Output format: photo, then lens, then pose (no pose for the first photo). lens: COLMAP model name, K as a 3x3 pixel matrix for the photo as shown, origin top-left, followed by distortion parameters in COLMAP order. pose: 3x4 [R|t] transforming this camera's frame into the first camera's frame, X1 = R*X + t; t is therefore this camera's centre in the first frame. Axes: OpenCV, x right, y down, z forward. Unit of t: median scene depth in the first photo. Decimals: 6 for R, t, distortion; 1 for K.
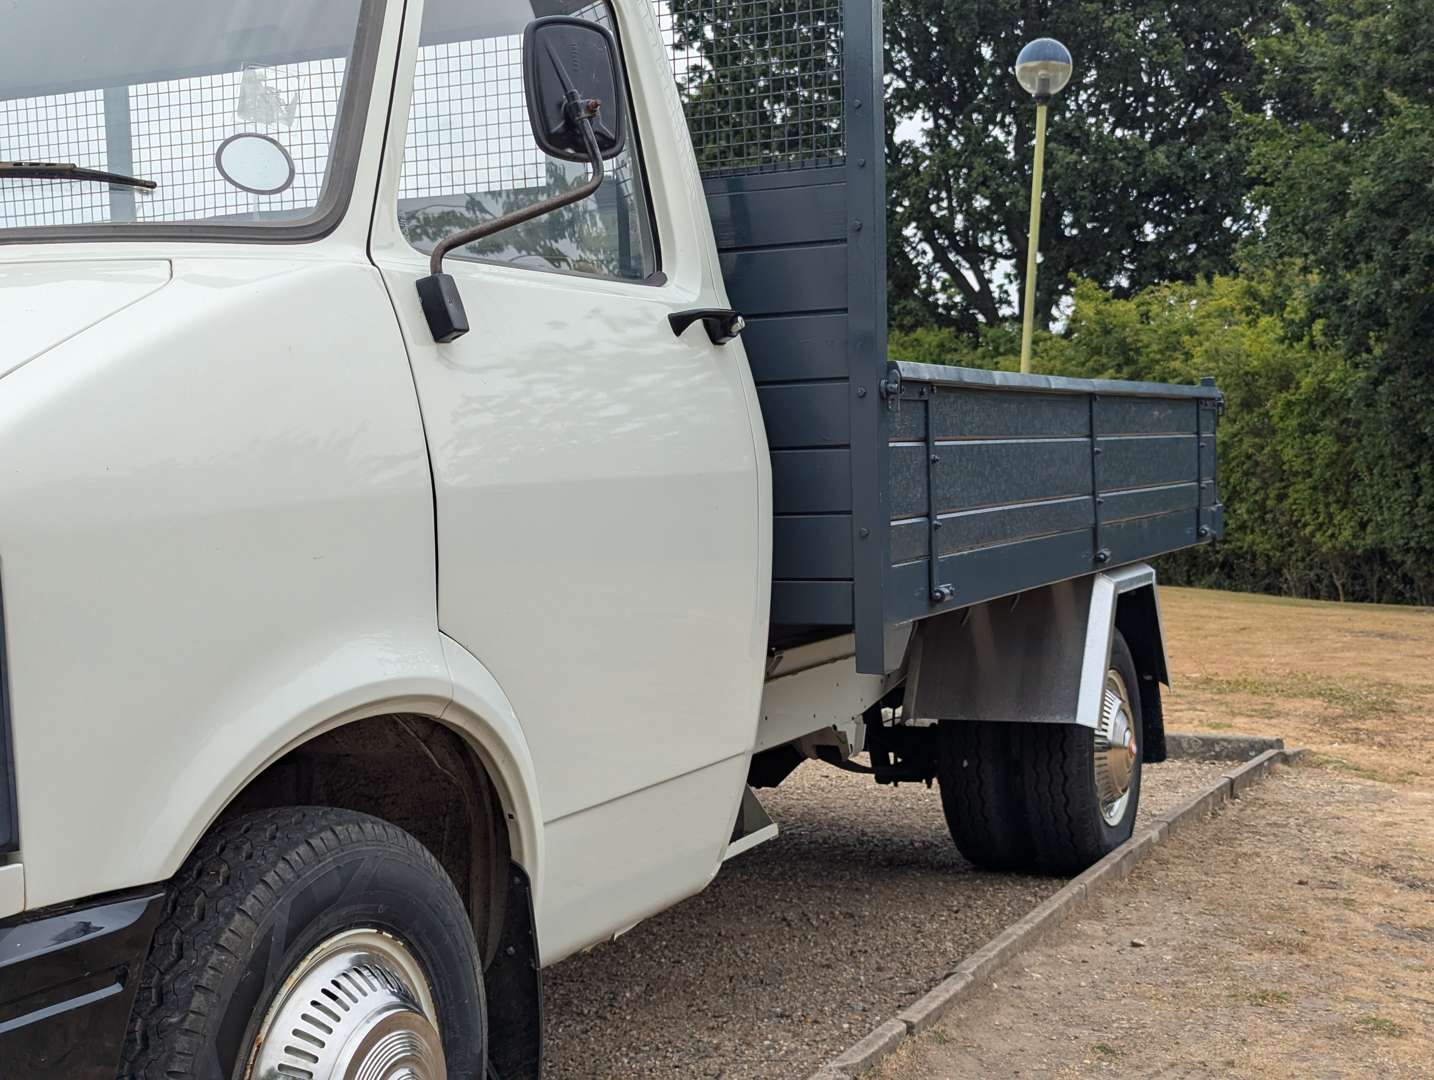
lens RADIAL K [[2006.6, 0, 712.3], [0, 2006.6, 541.0], [0, 0, 1]] dist [0.128303, -0.339009]
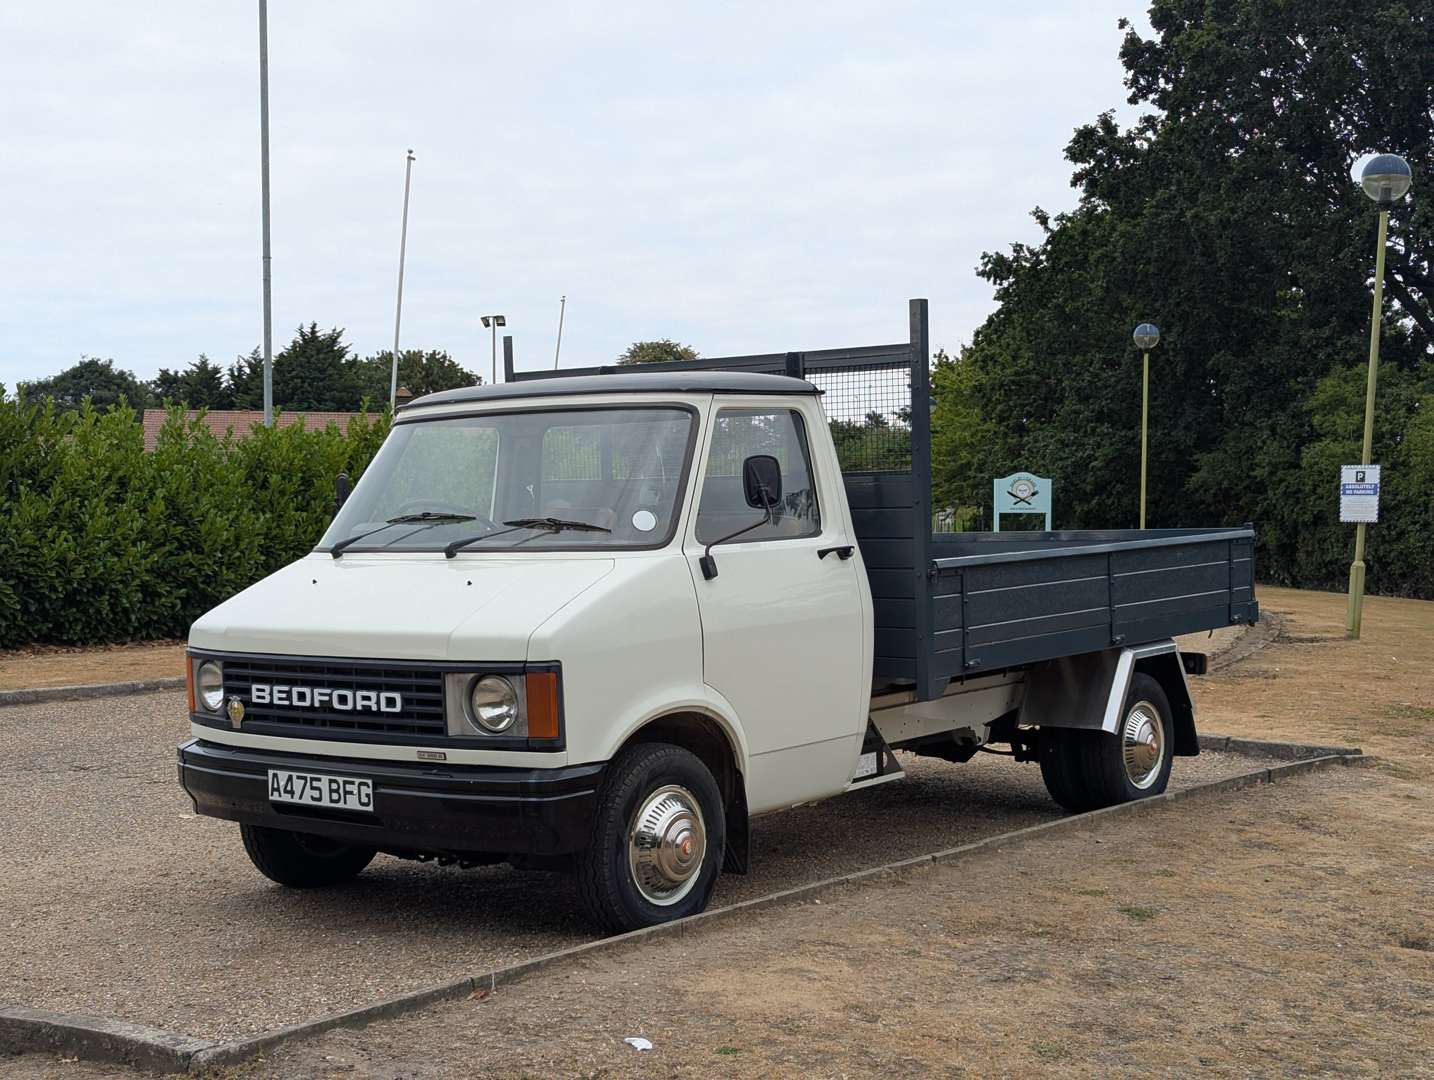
lens RADIAL K [[2014.7, 0, 717.8], [0, 2014.7, 541.9], [0, 0, 1]] dist [0.228552, -1.005931]
pose [[0.970417, 0.009242, -0.241256, 0.347253], [-0.009503, 0.999955, 0.000082, -0.094814], [0.241246, 0.002213, 0.970461, -1.074572]]
